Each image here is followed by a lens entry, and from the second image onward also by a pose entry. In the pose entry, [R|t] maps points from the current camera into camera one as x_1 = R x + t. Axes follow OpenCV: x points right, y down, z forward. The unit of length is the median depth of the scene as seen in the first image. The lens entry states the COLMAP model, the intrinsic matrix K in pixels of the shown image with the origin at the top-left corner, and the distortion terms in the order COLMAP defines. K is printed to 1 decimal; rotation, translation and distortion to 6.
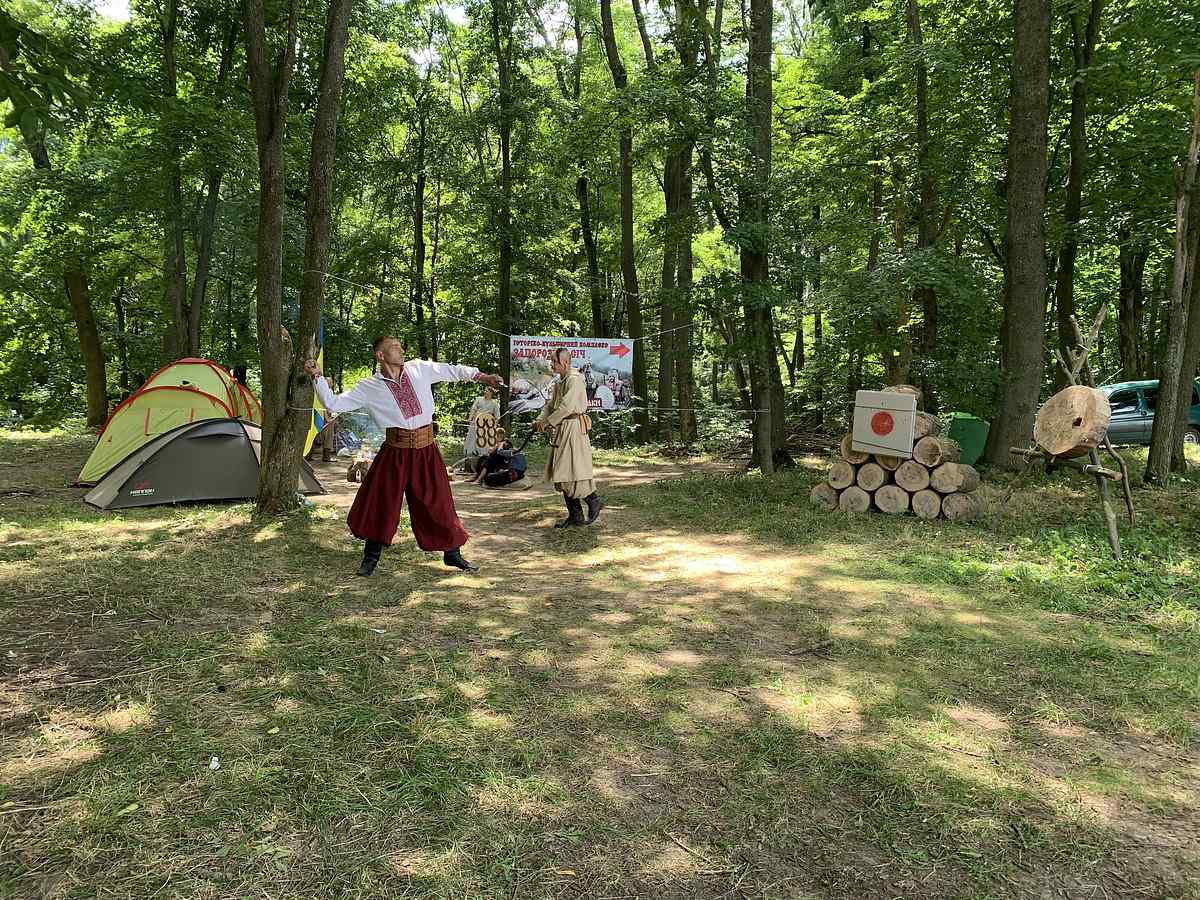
lens RADIAL K [[902.2, 0, 597.9], [0, 902.2, 451.8], [0, 0, 1]] dist [0.043050, -0.036836]
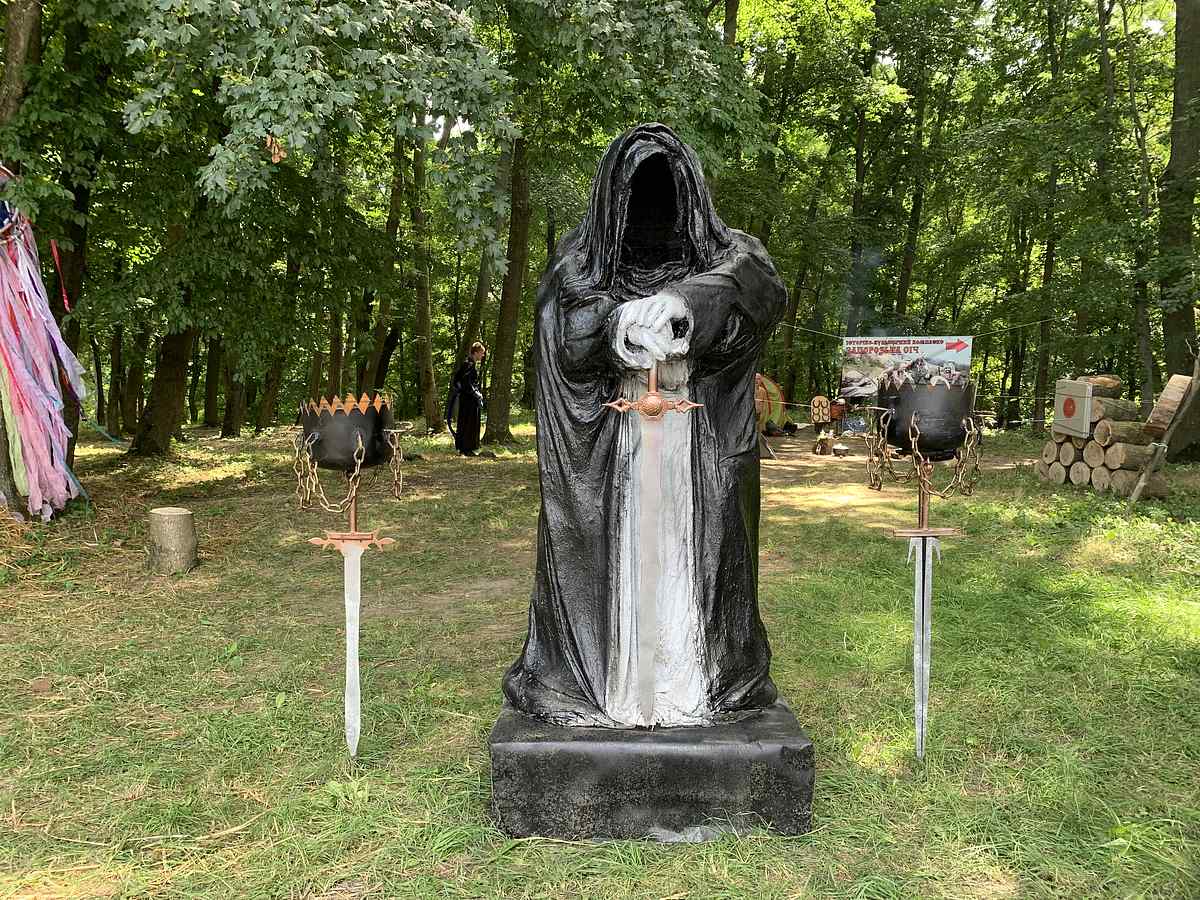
lens RADIAL K [[902.2, 0, 596.4], [0, 902.2, 447.1], [0, 0, 1]] dist [0.043050, -0.036836]
pose [[0.748098, 0.052499, -0.661508, 0.503438], [-0.052249, 0.998431, 0.020150, 0.021821], [0.661528, 0.019489, 0.749667, -0.214081]]
